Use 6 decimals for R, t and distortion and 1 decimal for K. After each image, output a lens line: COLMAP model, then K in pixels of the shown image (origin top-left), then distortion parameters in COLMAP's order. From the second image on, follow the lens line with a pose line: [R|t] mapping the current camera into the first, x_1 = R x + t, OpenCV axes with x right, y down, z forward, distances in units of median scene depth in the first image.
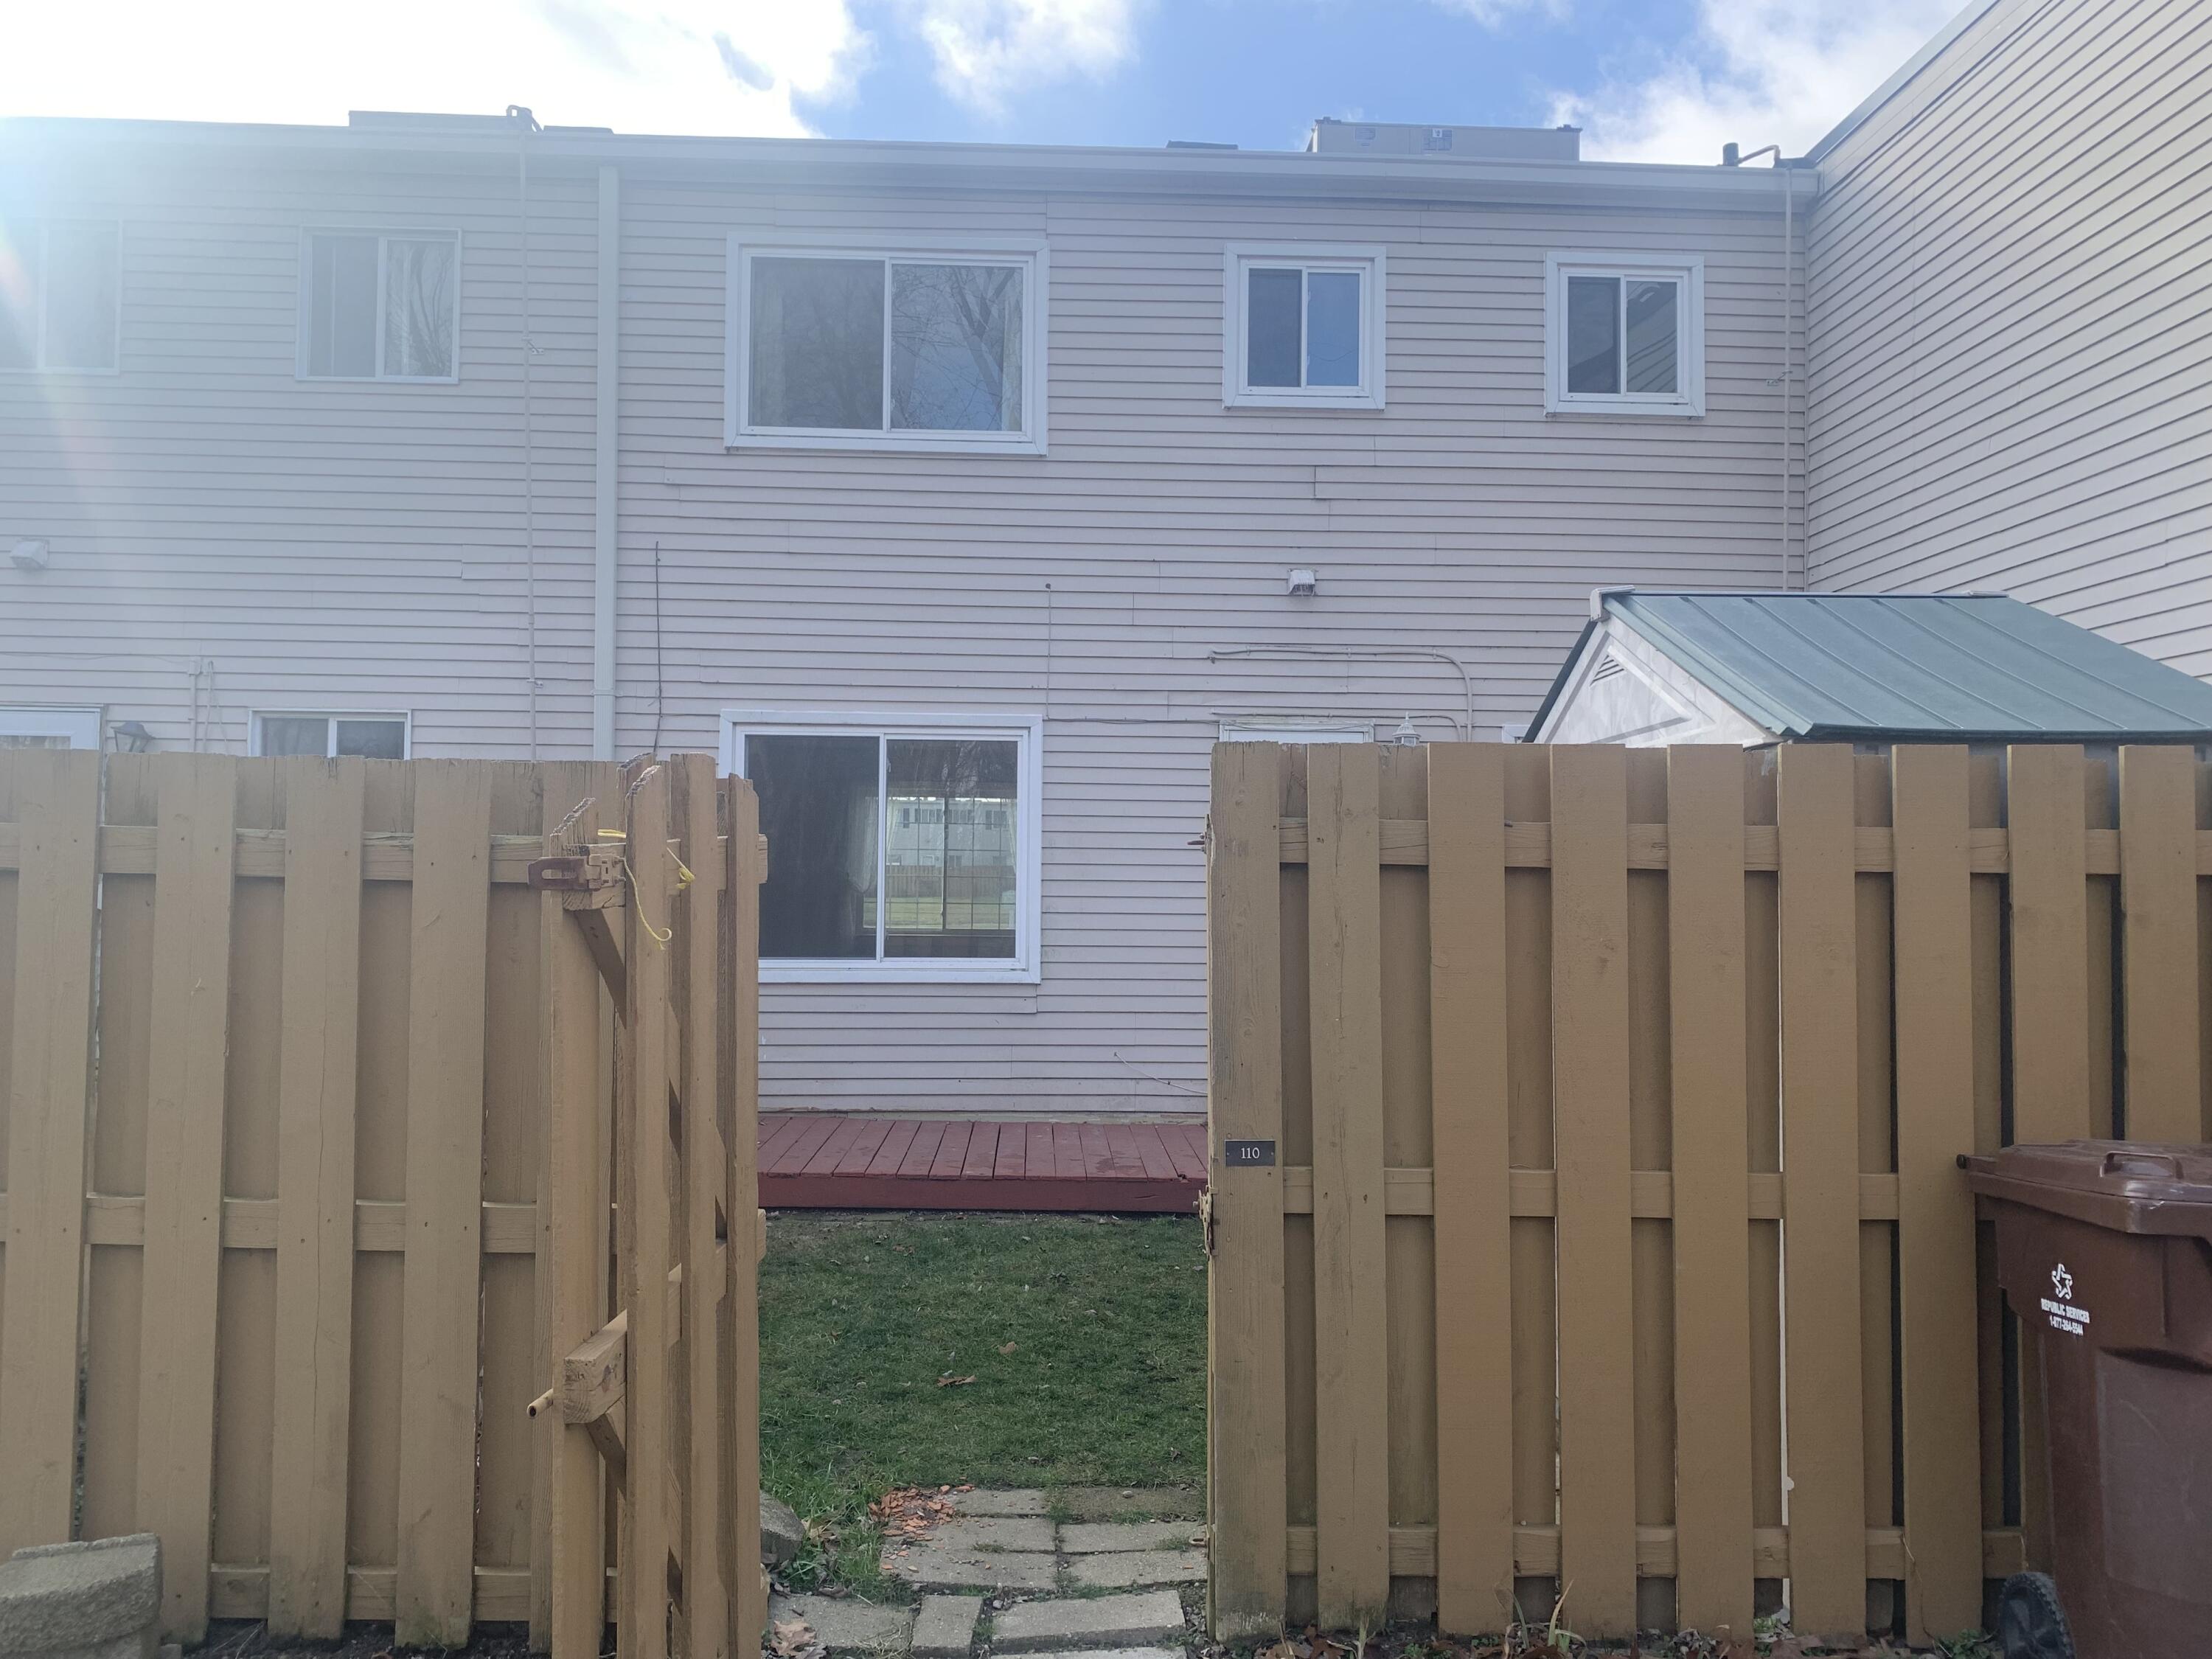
lens RADIAL K [[1684.0, 0, 1097.4], [0, 1684.0, 851.5], [0, 0, 1]] dist [0.044167, -0.044587]
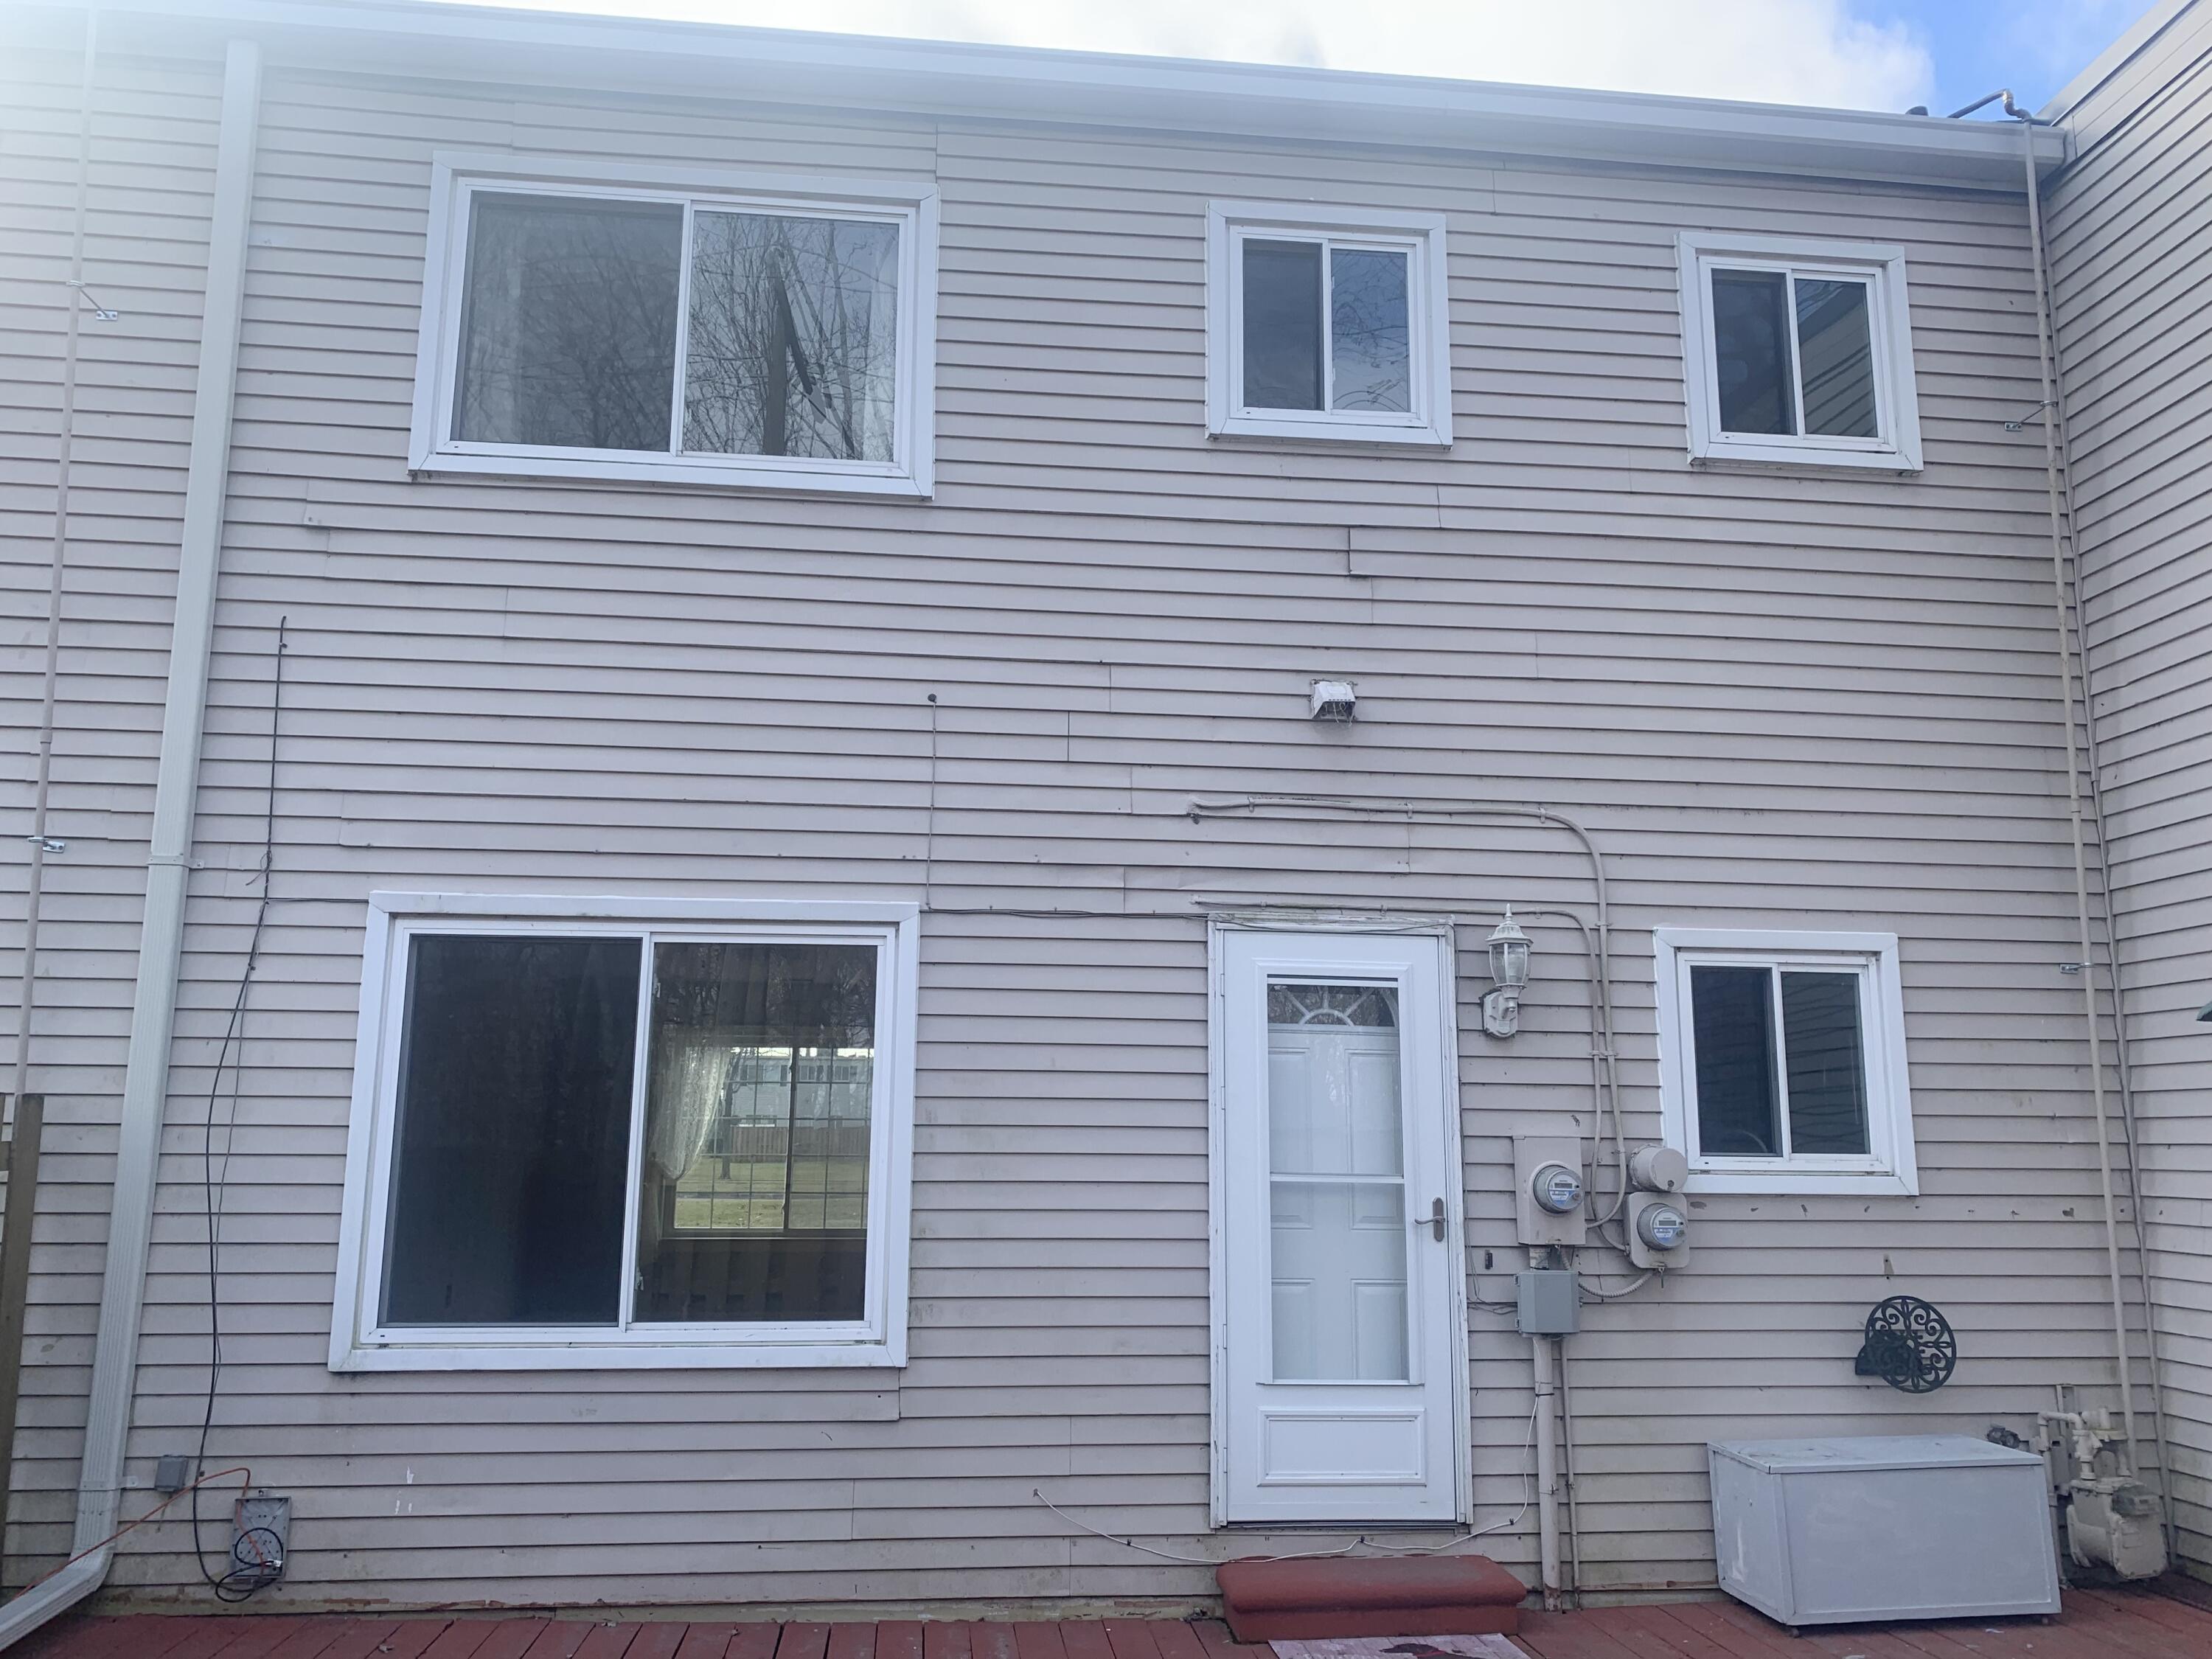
lens RADIAL K [[1684.0, 0, 1107.8], [0, 1684.0, 837.9], [0, 0, 1]] dist [0.044167, -0.044587]
pose [[0.996794, 0.011442, 0.079189, -0.013042], [0.001325, 0.987226, -0.159320, -0.007600], [-0.080000, 0.158914, 0.984046, 0.390600]]
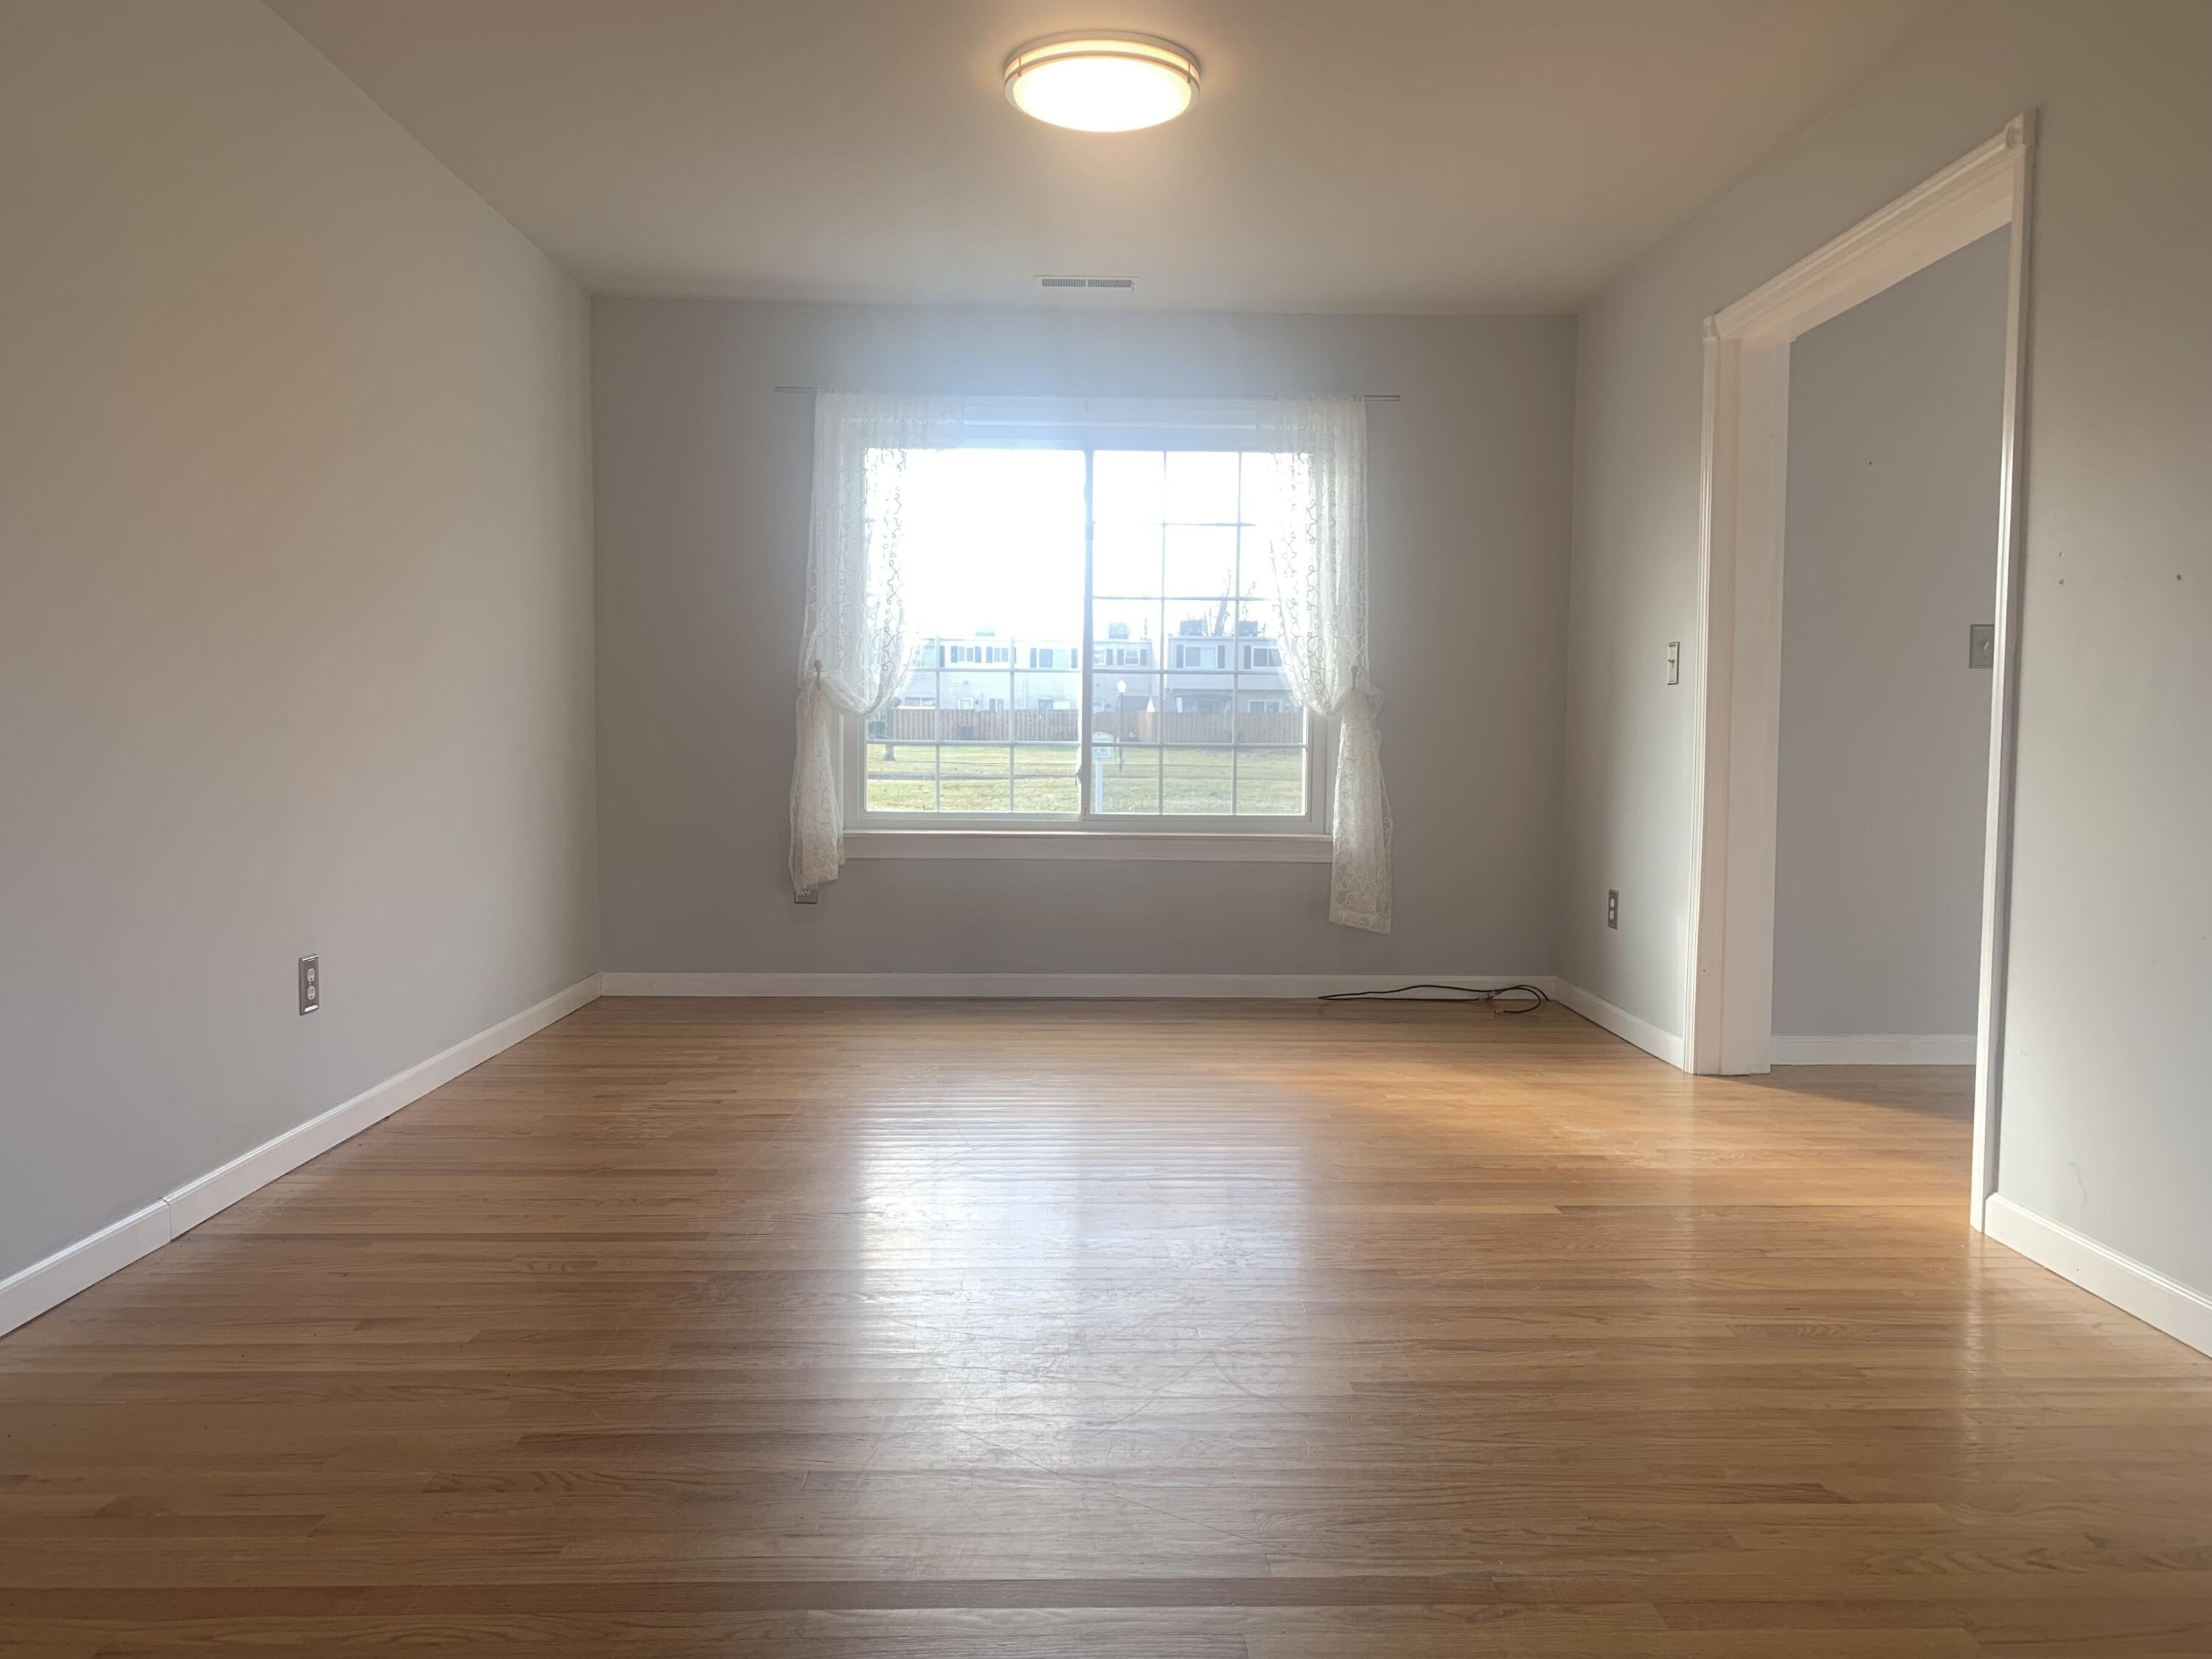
lens RADIAL K [[1684.0, 0, 1100.0], [0, 1684.0, 828.7], [0, 0, 1]] dist [0.044167, -0.044587]
pose [[0.999936, -0.000980, -0.011273, -0.108507], [0.001839, 0.997070, 0.076478, 0.025928], [0.011165, -0.076494, 0.997008, 0.914800]]
